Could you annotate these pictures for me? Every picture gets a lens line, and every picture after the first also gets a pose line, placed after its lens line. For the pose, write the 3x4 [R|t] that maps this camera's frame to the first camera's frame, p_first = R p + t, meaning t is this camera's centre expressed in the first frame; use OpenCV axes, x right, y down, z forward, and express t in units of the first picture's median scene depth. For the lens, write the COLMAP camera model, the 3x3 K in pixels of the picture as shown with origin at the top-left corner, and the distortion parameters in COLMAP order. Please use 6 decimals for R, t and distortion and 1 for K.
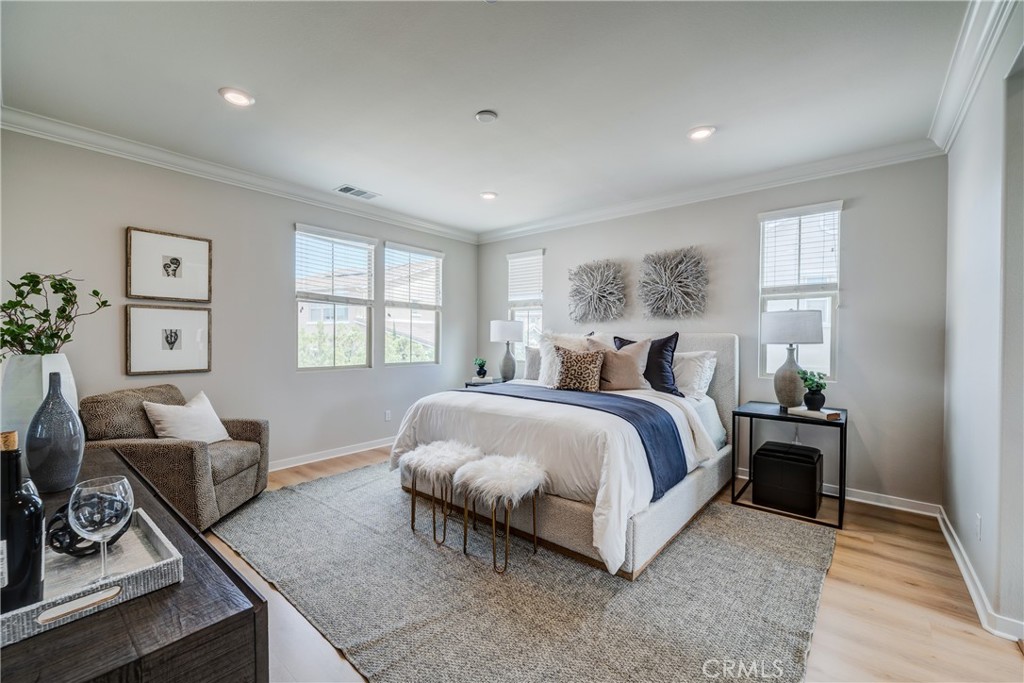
lens RADIAL K [[411.9, 0, 512.0], [0, 411.9, 341.5], [0, 0, 1]] dist [-0.000298, -0.000017]
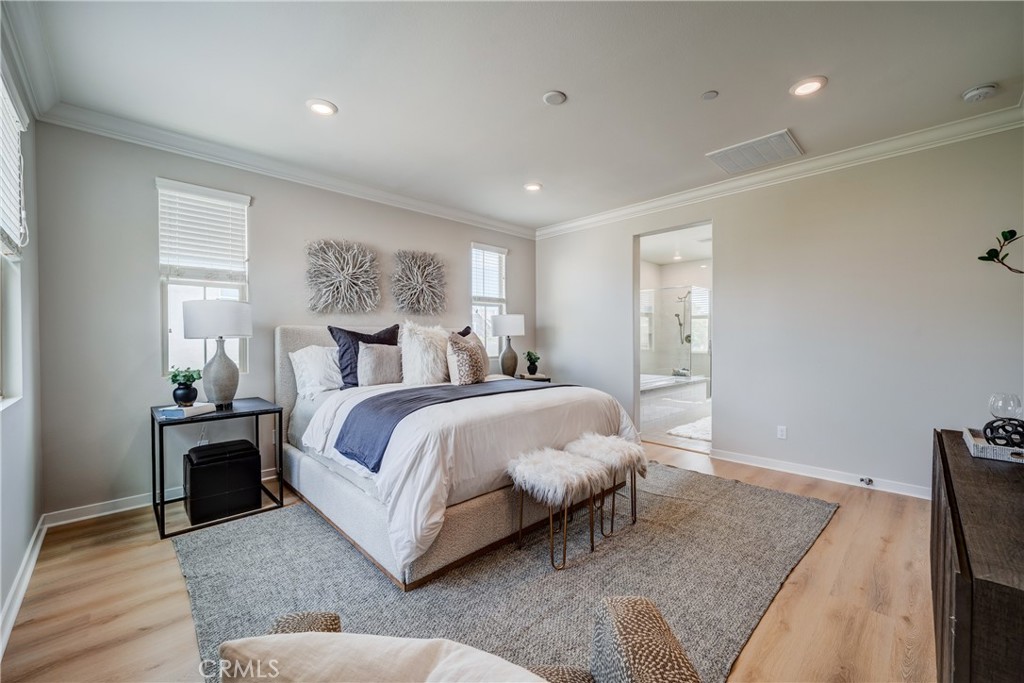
lens RADIAL K [[411.9, 0, 512.0], [0, 411.9, 341.5], [0, 0, 1]] dist [-0.000298, -0.000017]
pose [[0.100925, -0.030885, 0.994415, -0.622354], [0.000094, 0.999518, 0.031034, -0.016045], [-0.994894, -0.003039, 0.100879, 0.593818]]
